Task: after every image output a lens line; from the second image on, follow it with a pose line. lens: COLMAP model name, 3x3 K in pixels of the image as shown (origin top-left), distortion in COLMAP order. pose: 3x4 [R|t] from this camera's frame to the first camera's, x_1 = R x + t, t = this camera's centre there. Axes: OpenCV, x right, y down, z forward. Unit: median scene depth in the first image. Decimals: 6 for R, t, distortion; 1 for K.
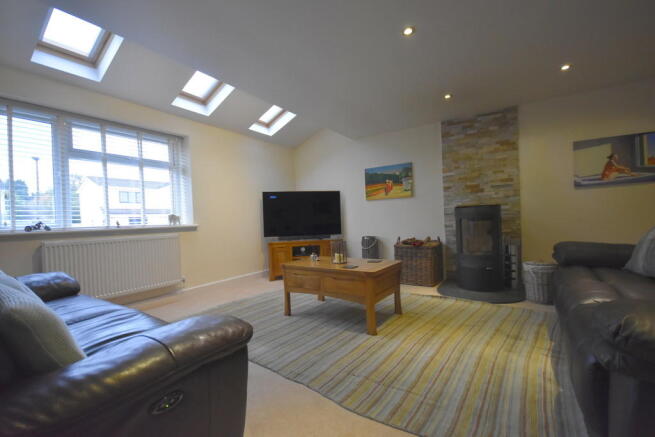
lens RADIAL K [[287.0, 0, 327.6], [0, 287.0, 221.0], [0, 0, 1]] dist [0.000321, -0.000276]
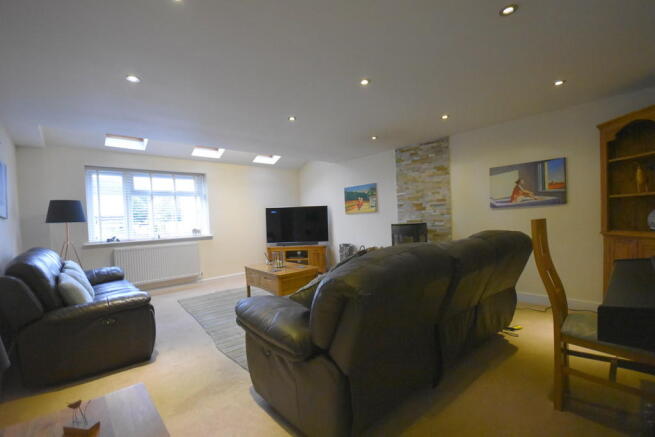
lens RADIAL K [[287.0, 0, 327.6], [0, 287.0, 221.0], [0, 0, 1]] dist [0.000321, -0.000276]
pose [[0.967330, -0.000210, -0.253522, 0.459645], [0.004026, 0.999886, 0.014534, -0.075097], [0.253490, -0.015079, 0.967220, -0.233003]]
